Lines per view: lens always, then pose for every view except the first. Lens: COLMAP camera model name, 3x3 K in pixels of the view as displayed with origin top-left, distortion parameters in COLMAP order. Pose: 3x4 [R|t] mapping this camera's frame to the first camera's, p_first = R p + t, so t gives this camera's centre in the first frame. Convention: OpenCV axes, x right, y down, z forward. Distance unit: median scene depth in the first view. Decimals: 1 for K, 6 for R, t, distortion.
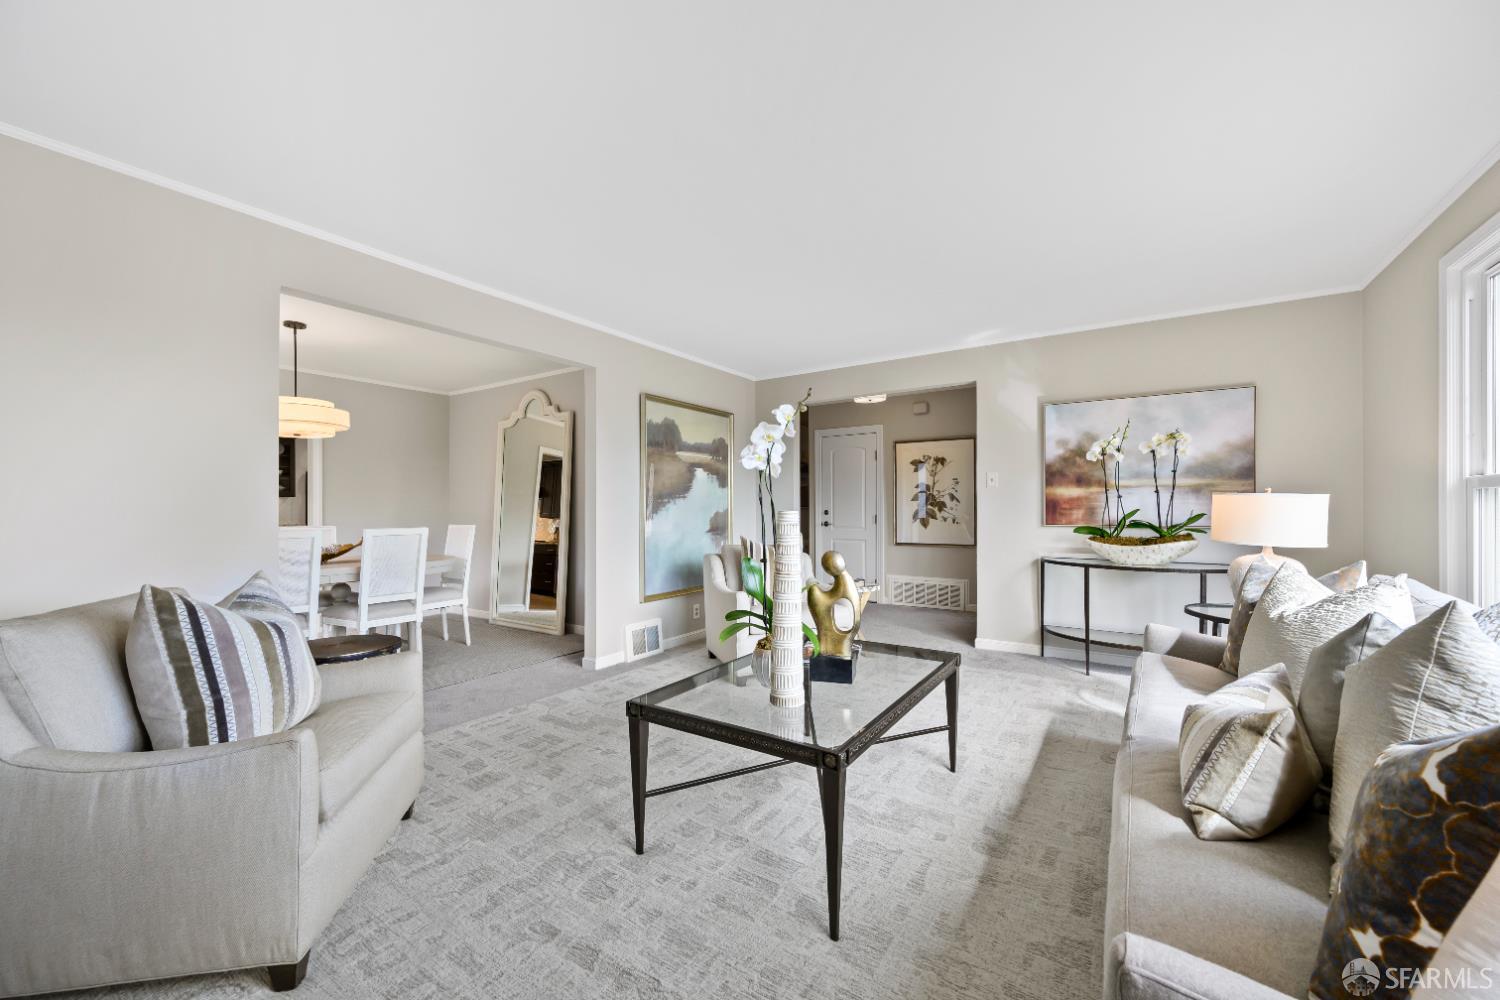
lens RADIAL K [[588.2, 0, 748.0], [0, 588.2, 504.9], [0, 0, 1]] dist [-0.001167, 0.000065]
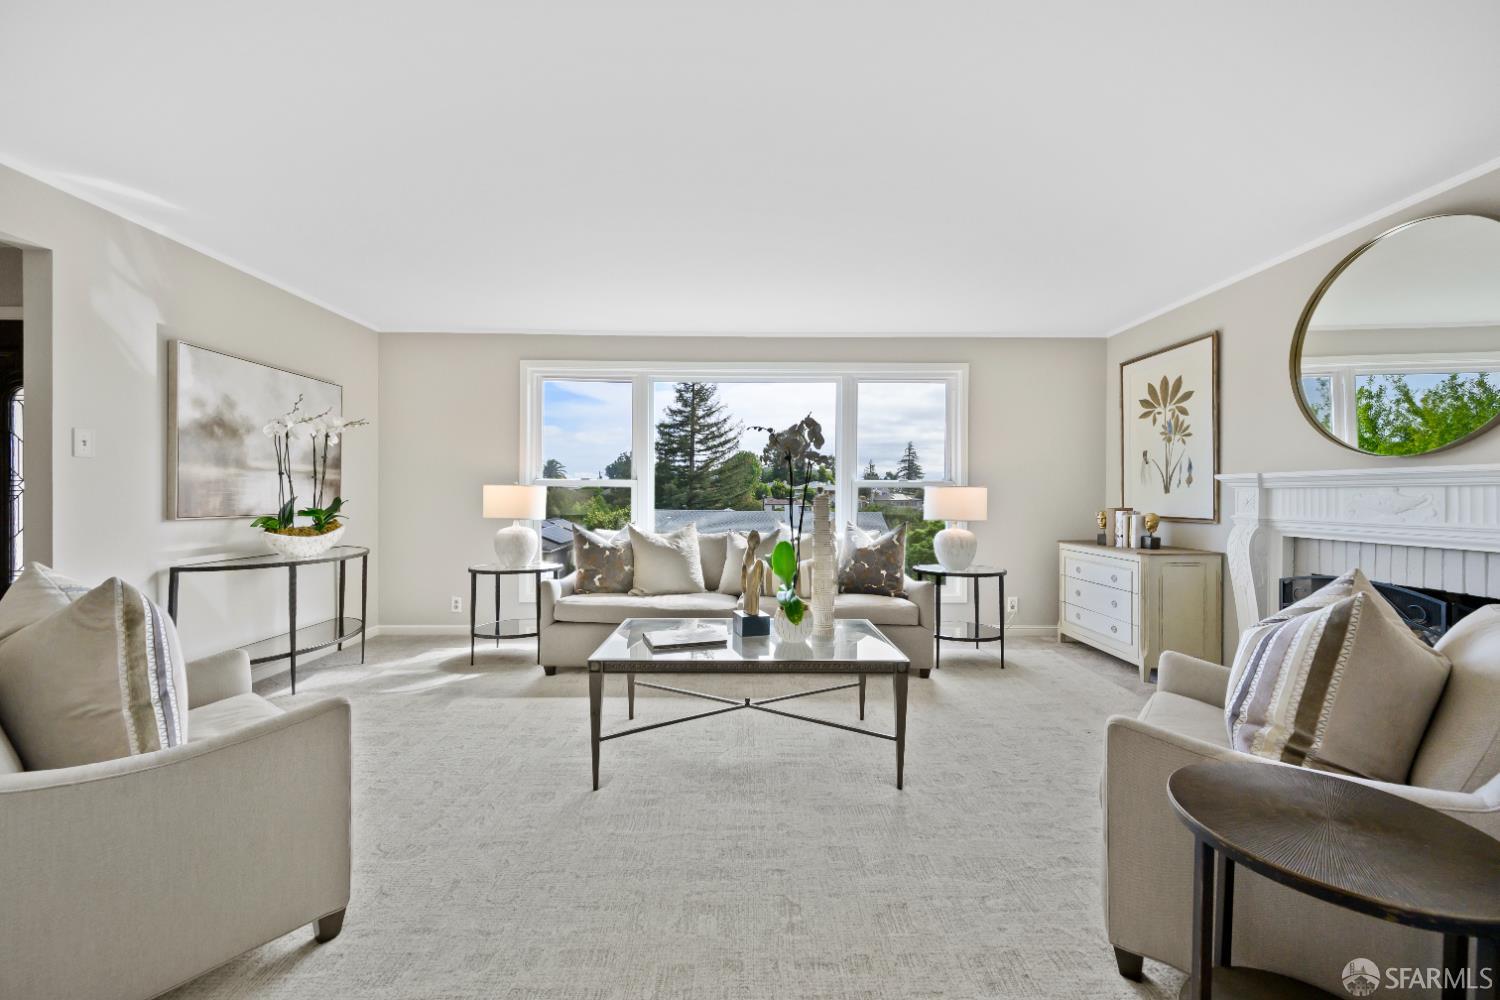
lens RADIAL K [[588.2, 0, 755.5], [0, 588.2, 498.9], [0, 0, 1]] dist [-0.001167, 0.000065]
pose [[-0.560687, -0.003843, 0.828019, -0.453043], [-0.014005, 0.999890, -0.004843, 0.005389], [-0.827910, -0.014312, -0.560679, 0.858312]]
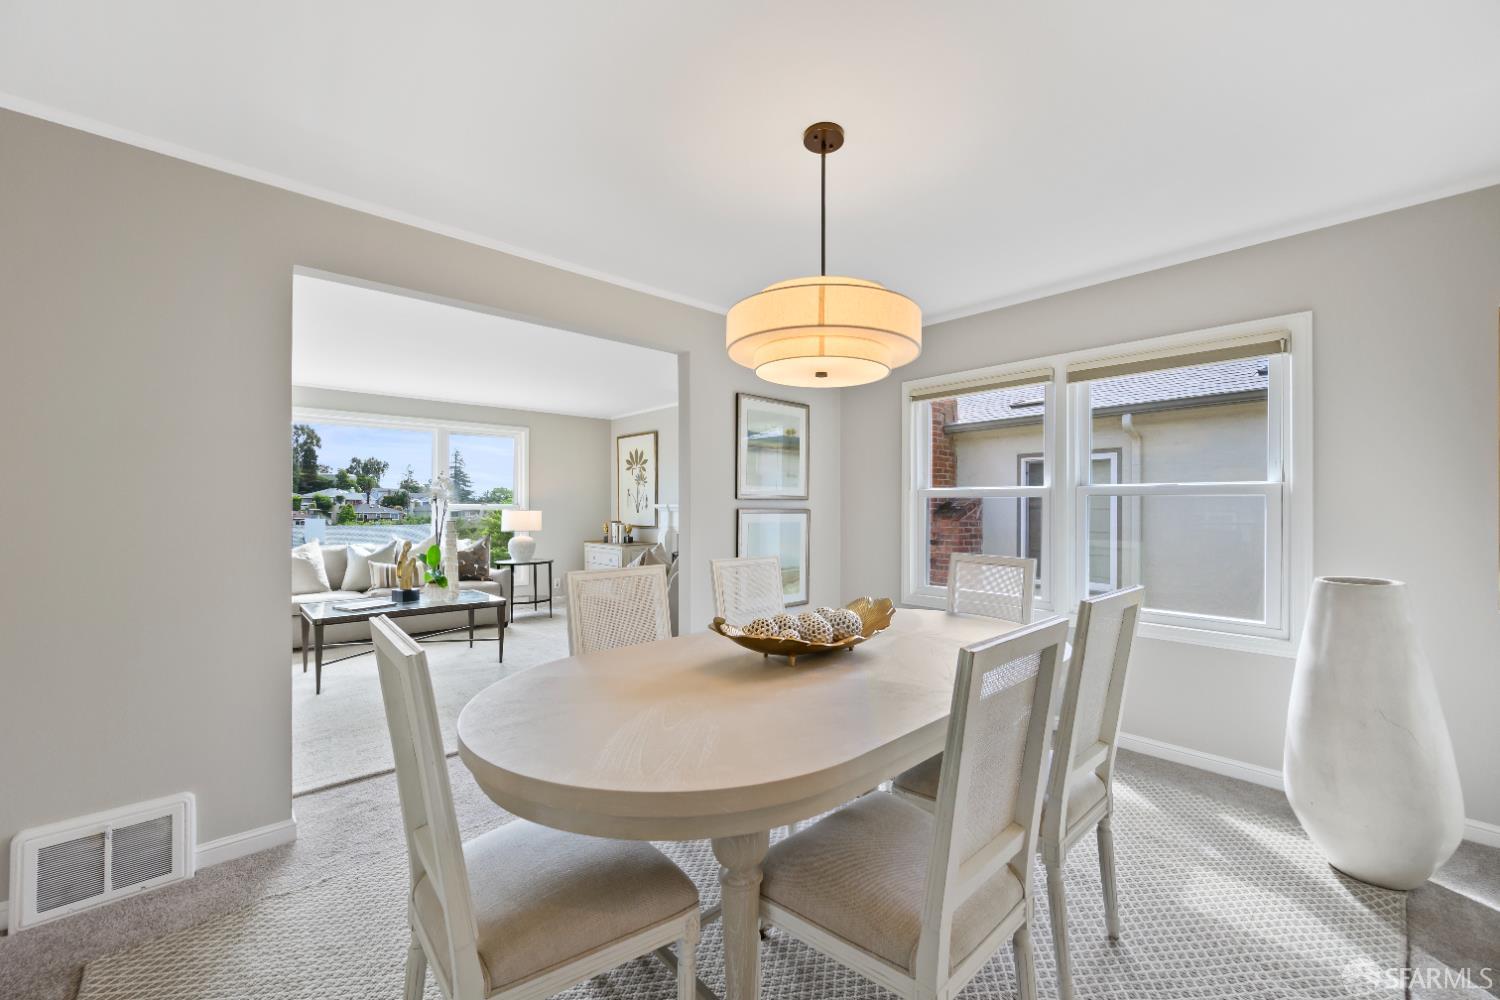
lens RADIAL K [[588.2, 0, 751.2], [0, 588.2, 504.7], [0, 0, 1]] dist [-0.001167, 0.000065]
pose [[-0.967736, 0.003243, 0.251945, -0.829401], [-0.001199, 0.999847, -0.017473, -0.012245], [-0.251963, -0.017212, -0.967584, 1.417171]]
